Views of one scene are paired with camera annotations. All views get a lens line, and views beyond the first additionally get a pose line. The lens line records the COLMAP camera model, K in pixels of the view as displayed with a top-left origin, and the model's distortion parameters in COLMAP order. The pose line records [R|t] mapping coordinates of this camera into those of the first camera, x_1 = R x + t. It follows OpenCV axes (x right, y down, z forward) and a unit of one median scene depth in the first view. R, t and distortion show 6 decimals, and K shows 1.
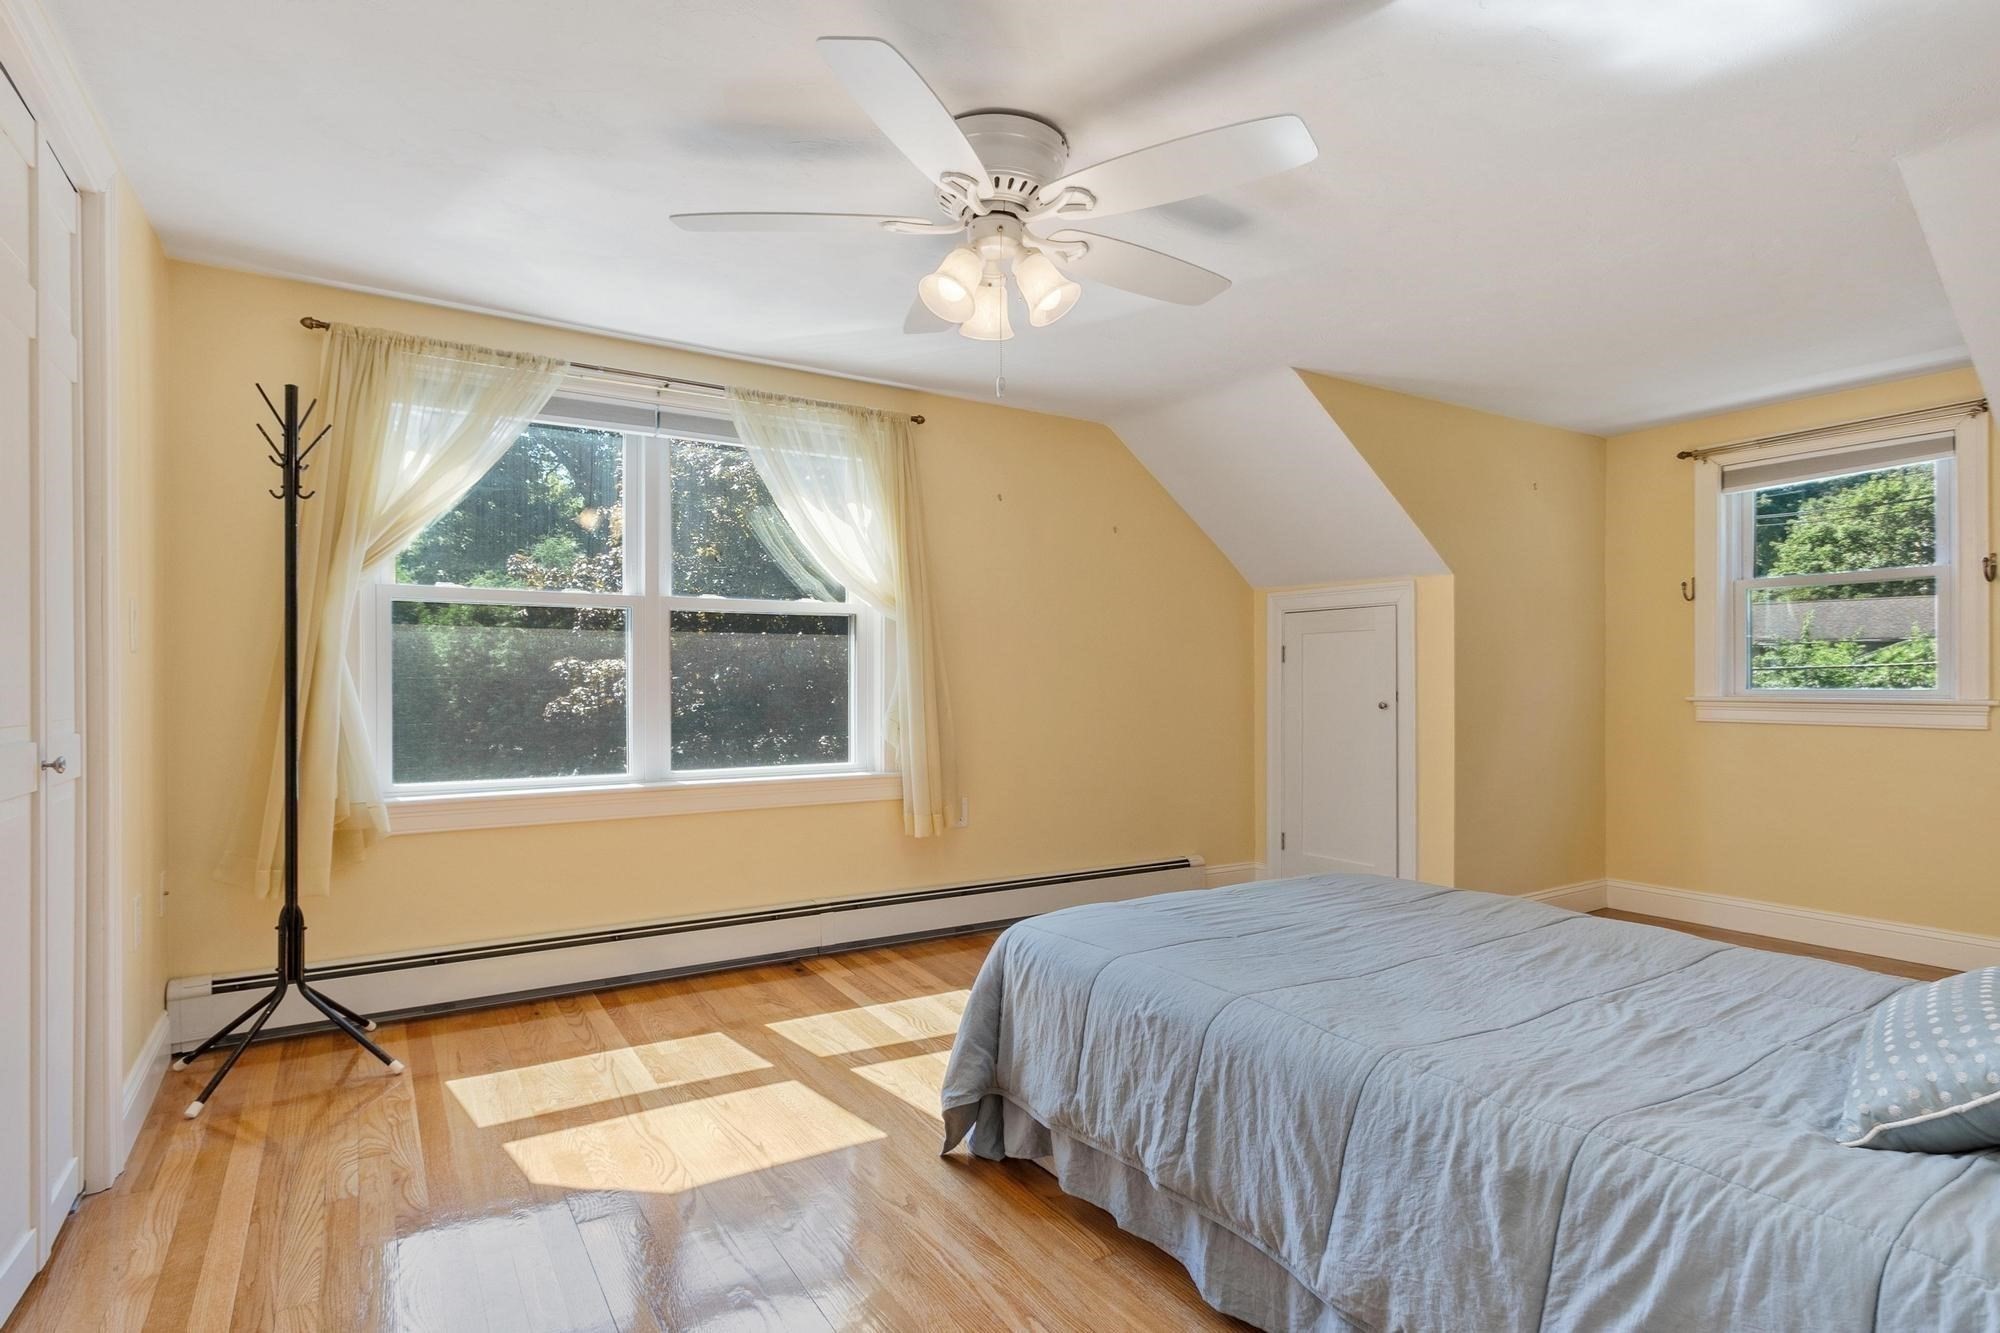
lens RADIAL K [[1004.1, 0, 1004.2], [0, 1004.1, 680.4], [0, 0, 1]] dist [0.001091, -0.000109]
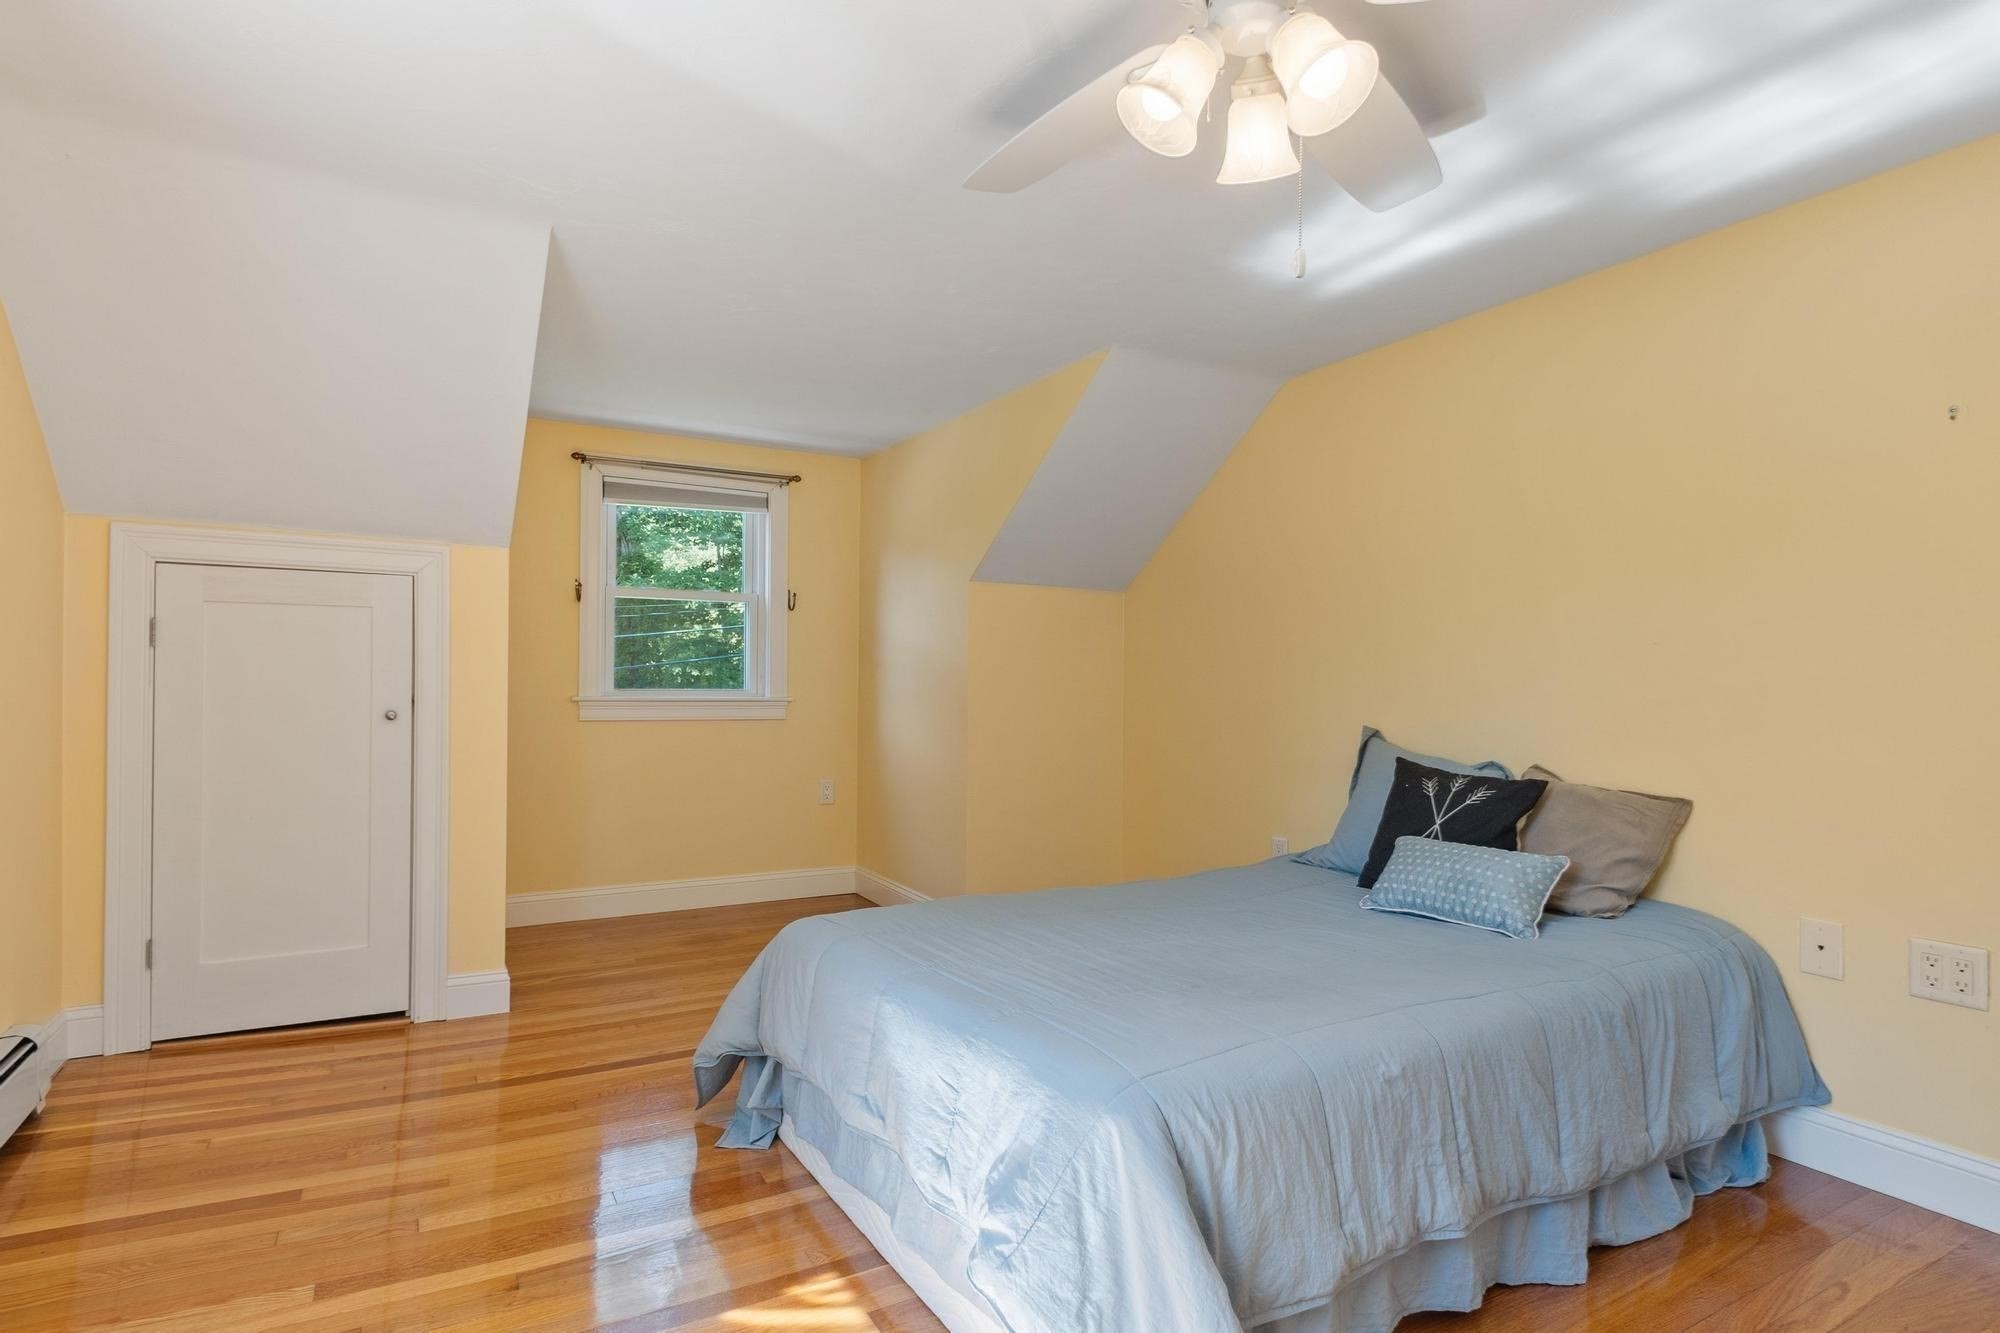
lens RADIAL K [[1004.1, 0, 1004.2], [0, 1004.1, 680.4], [0, 0, 1]] dist [0.001091, -0.000109]
pose [[0.063661, 0.004363, 0.997962, -0.307343], [-0.010804, 0.999935, -0.003682, -0.000793], [-0.997913, -0.010547, 0.063704, 0.521645]]
